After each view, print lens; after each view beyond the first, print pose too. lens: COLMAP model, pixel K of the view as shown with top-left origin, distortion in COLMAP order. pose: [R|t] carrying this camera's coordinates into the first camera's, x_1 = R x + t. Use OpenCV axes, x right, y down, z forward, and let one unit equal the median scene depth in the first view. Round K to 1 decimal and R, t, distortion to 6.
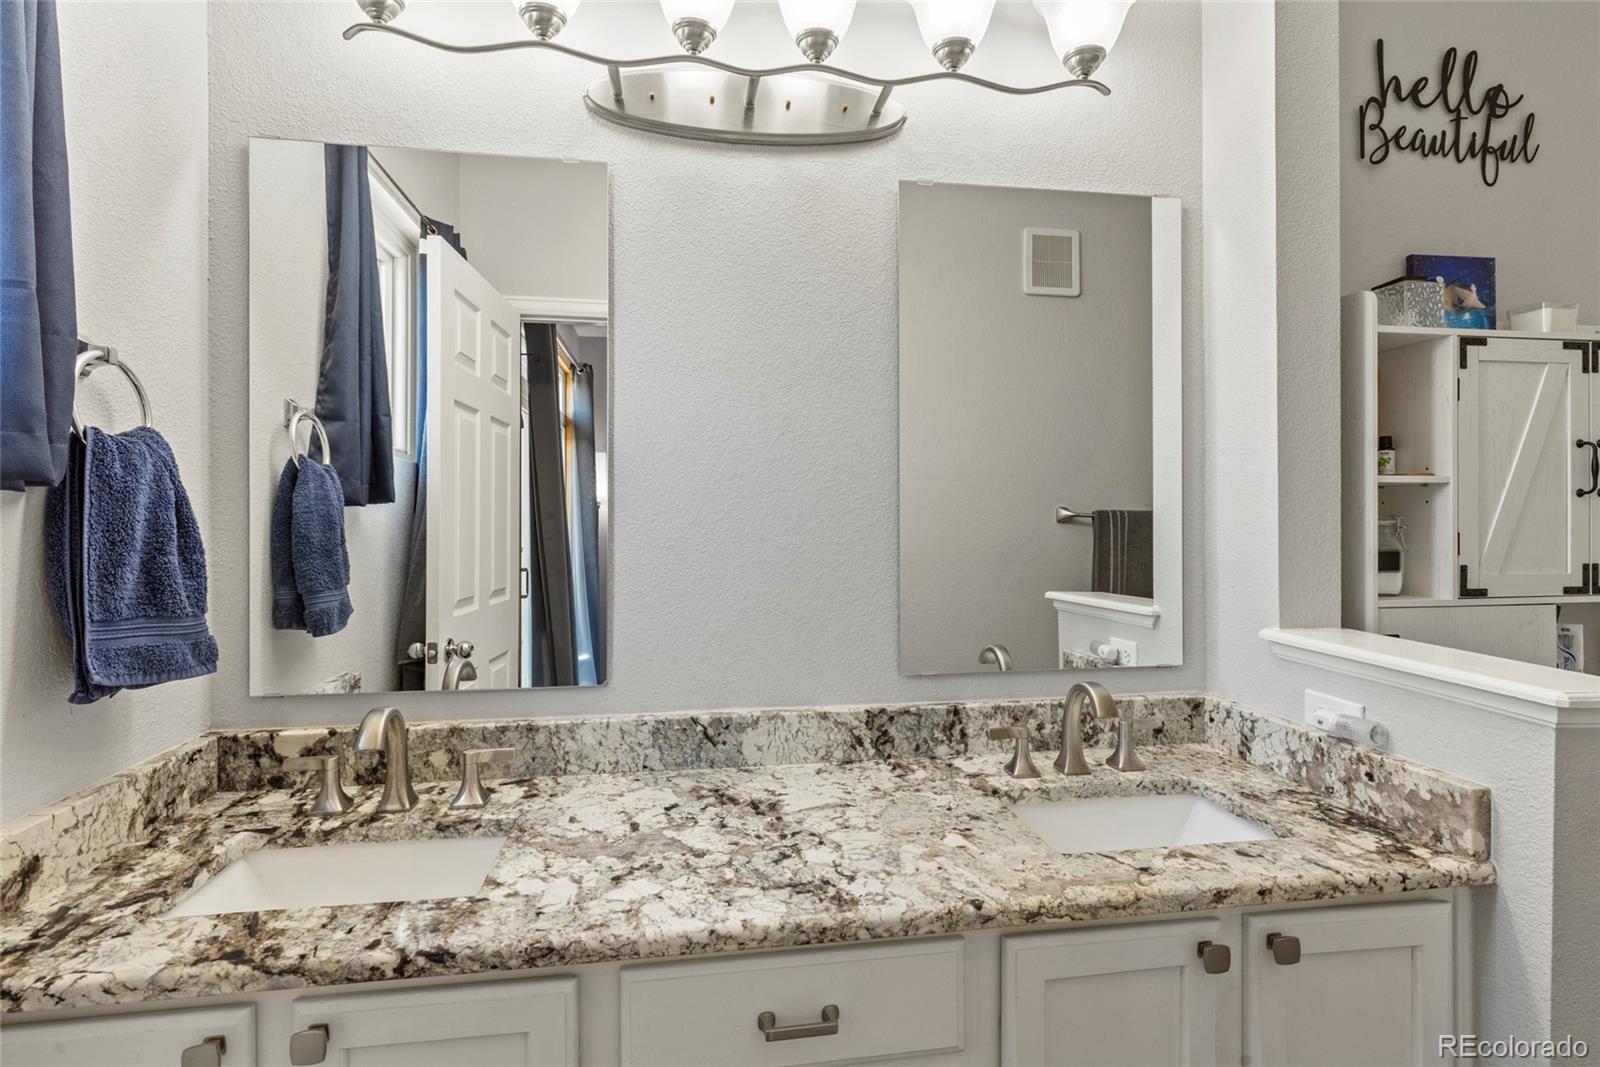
lens RADIAL K [[790.6, 0, 802.5], [0, 790.6, 525.4], [0, 0, 1]] dist [0.000558, 0.000758]
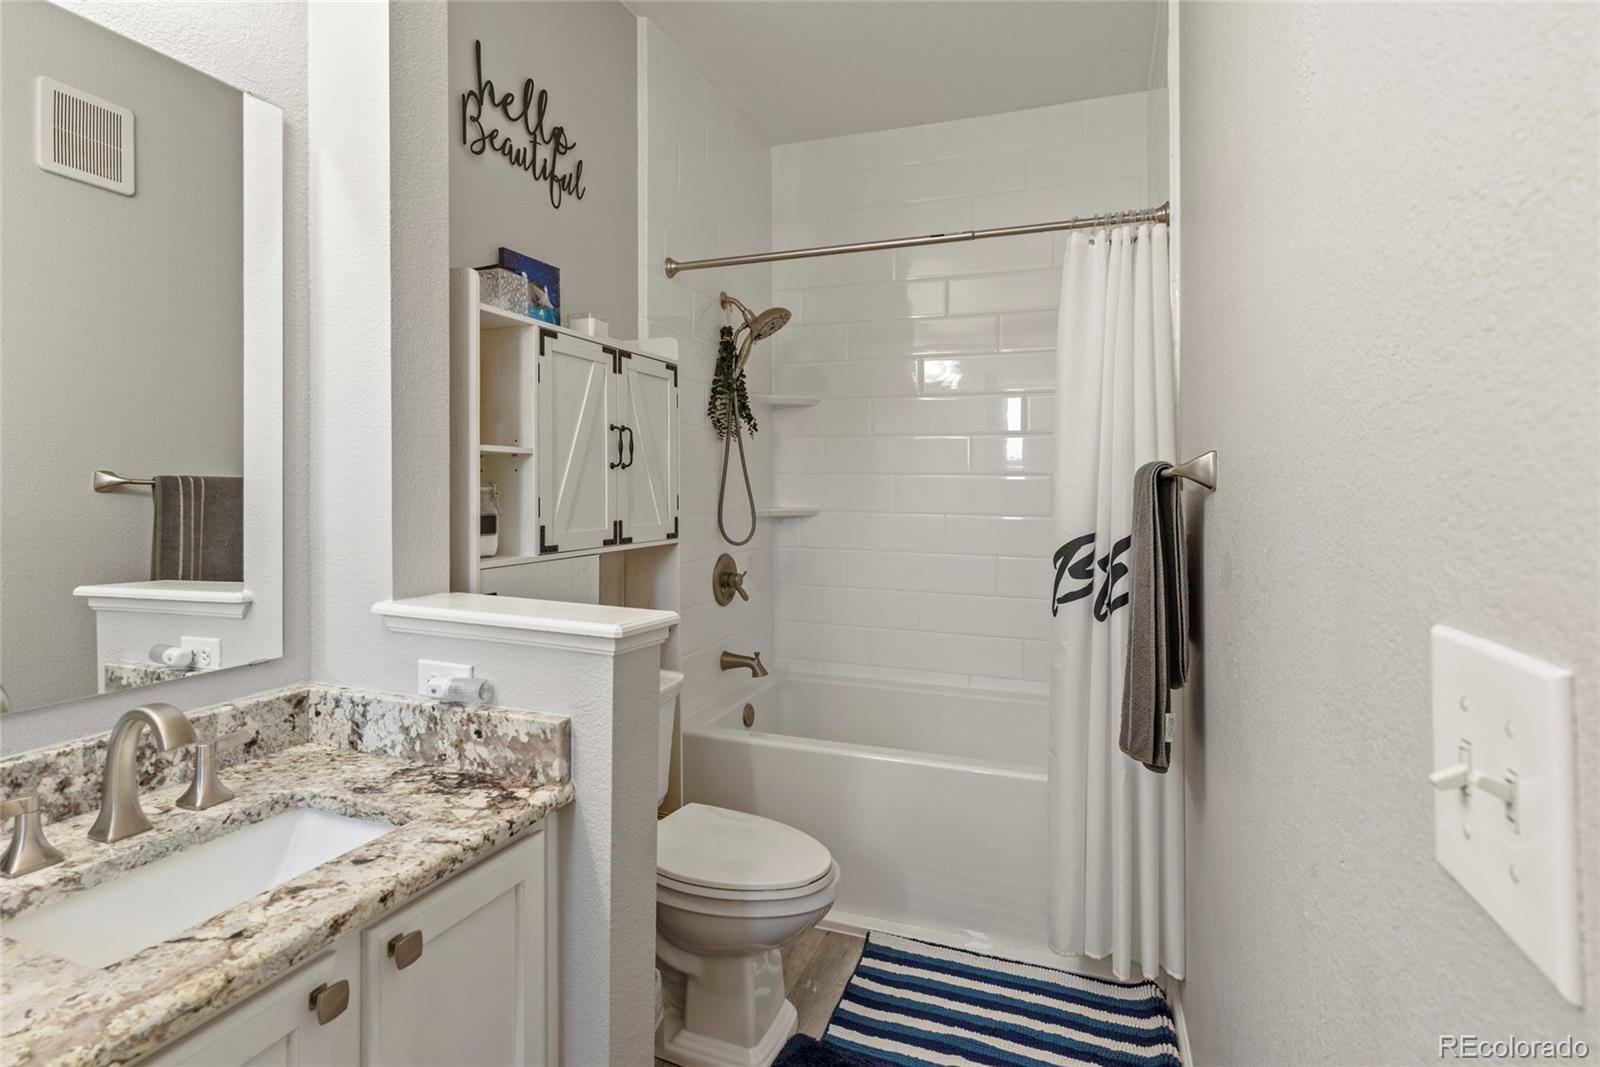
lens RADIAL K [[790.6, 0, 788.8], [0, 790.6, 479.7], [0, 0, 1]] dist [0.000558, 0.000758]
pose [[0.512679, 0.010351, 0.858518, 0.030003], [0.009150, 0.999805, -0.017519, 0.006445], [-0.858532, 0.016837, 0.512484, 0.100460]]
